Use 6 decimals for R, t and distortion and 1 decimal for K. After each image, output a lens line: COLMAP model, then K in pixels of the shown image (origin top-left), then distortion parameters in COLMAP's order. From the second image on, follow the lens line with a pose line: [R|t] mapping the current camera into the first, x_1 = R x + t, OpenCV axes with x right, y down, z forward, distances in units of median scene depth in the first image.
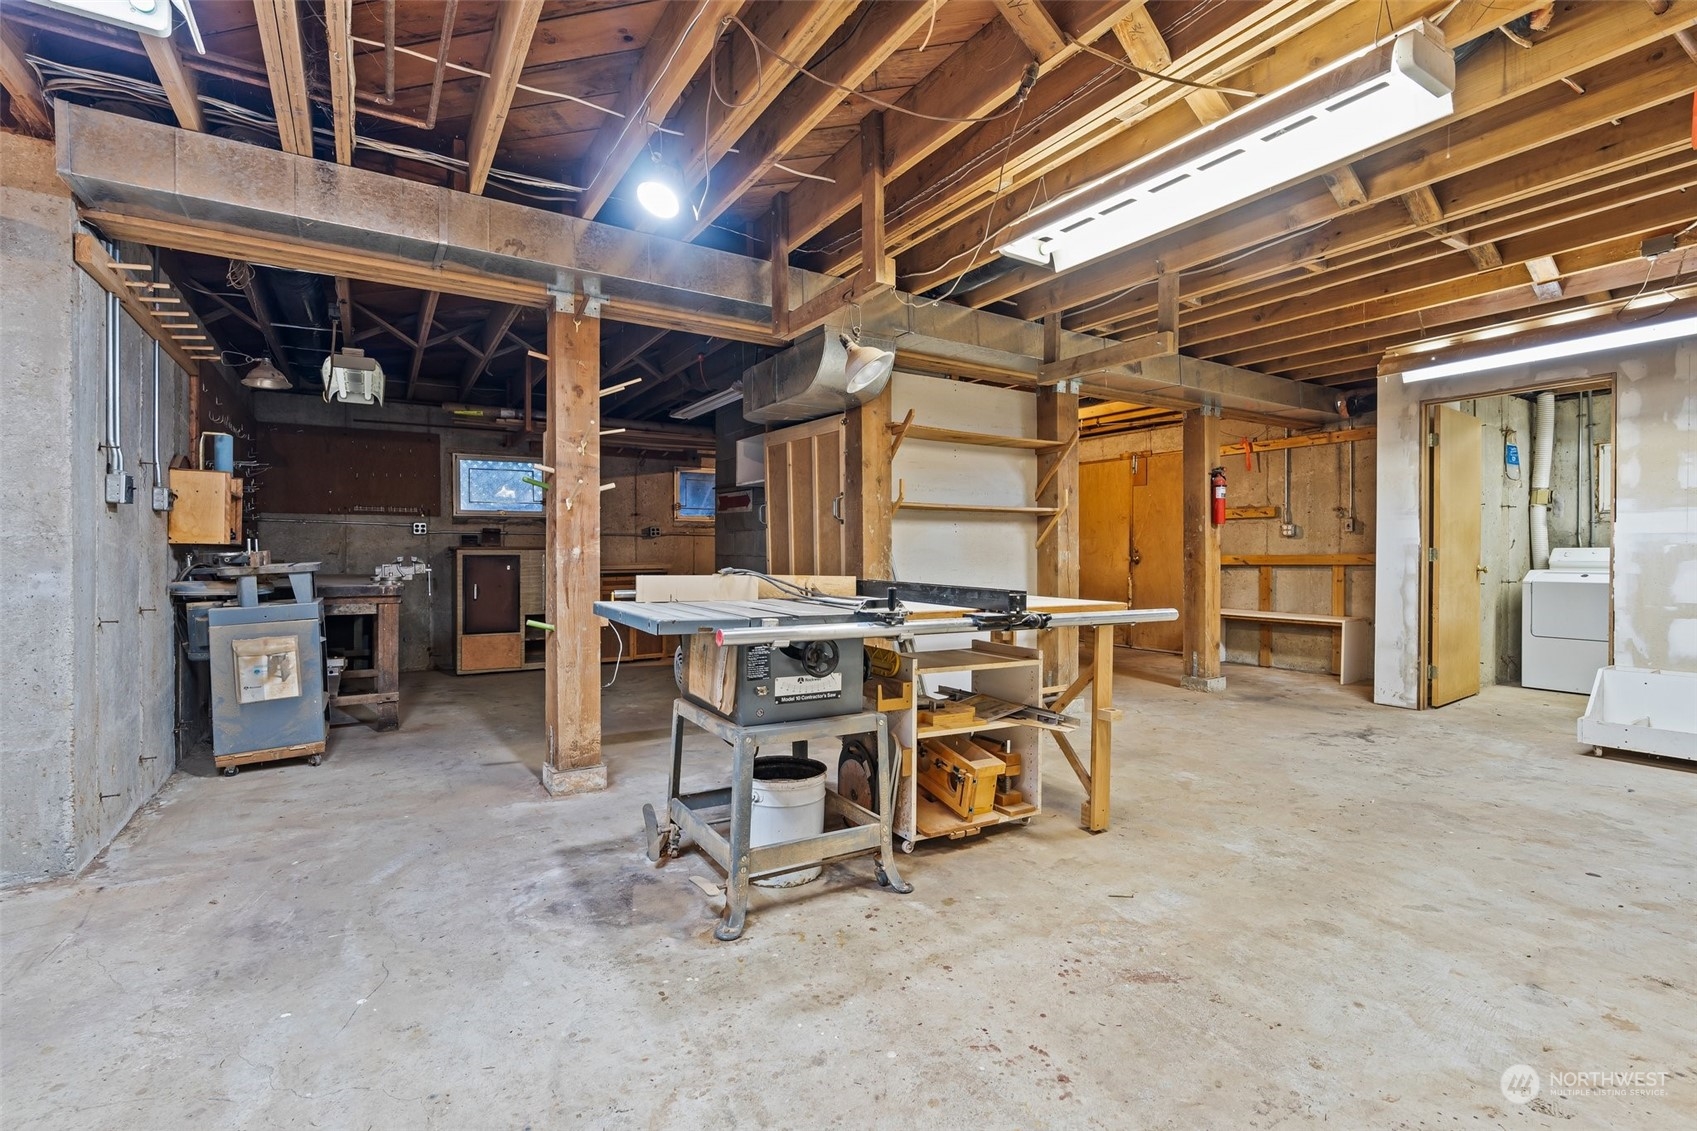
lens RADIAL K [[762.7, 0, 845.5], [0, 762.7, 560.7], [0, 0, 1]] dist [-0.004316, -0.000205]
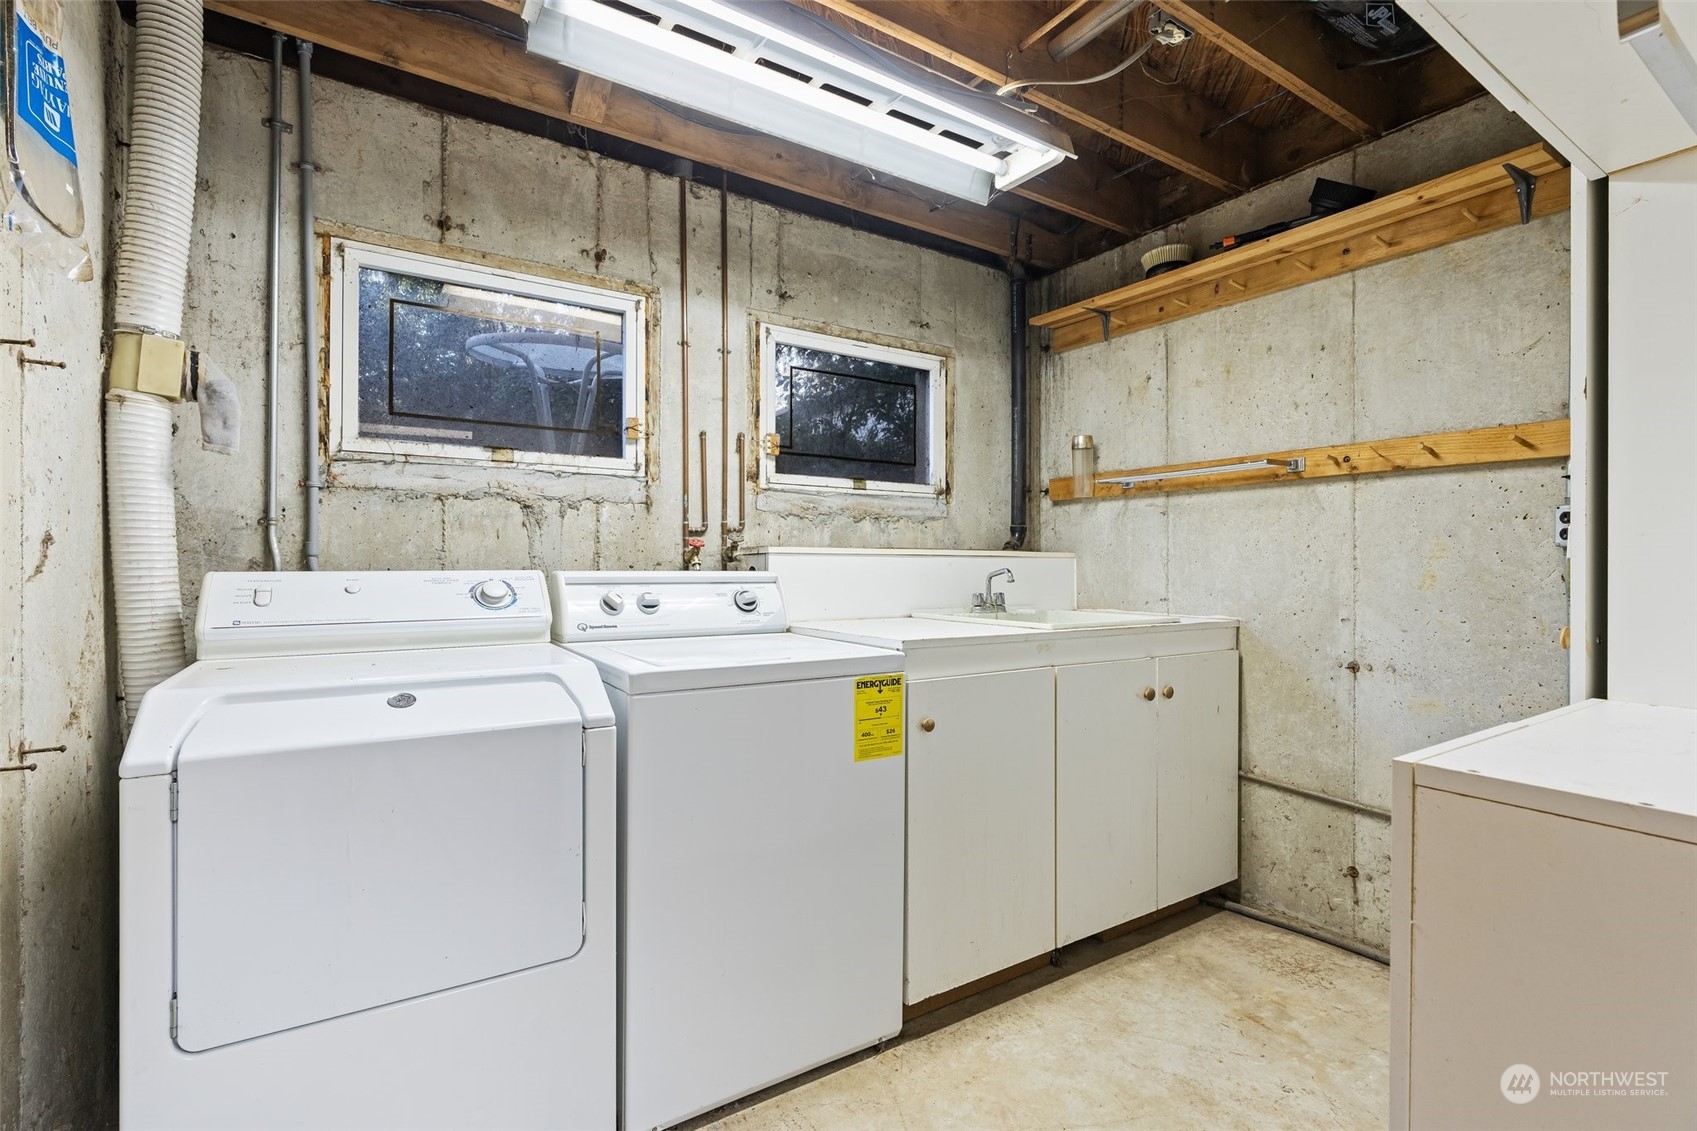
lens RADIAL K [[762.7, 0, 845.3], [0, 762.7, 561.4], [0, 0, 1]] dist [-0.004316, -0.000205]
pose [[-0.007026, -0.004784, 0.999964, 0.670434], [0.003564, 0.999982, 0.004809, -0.020795], [-0.999969, 0.003598, -0.007009, 0.782160]]
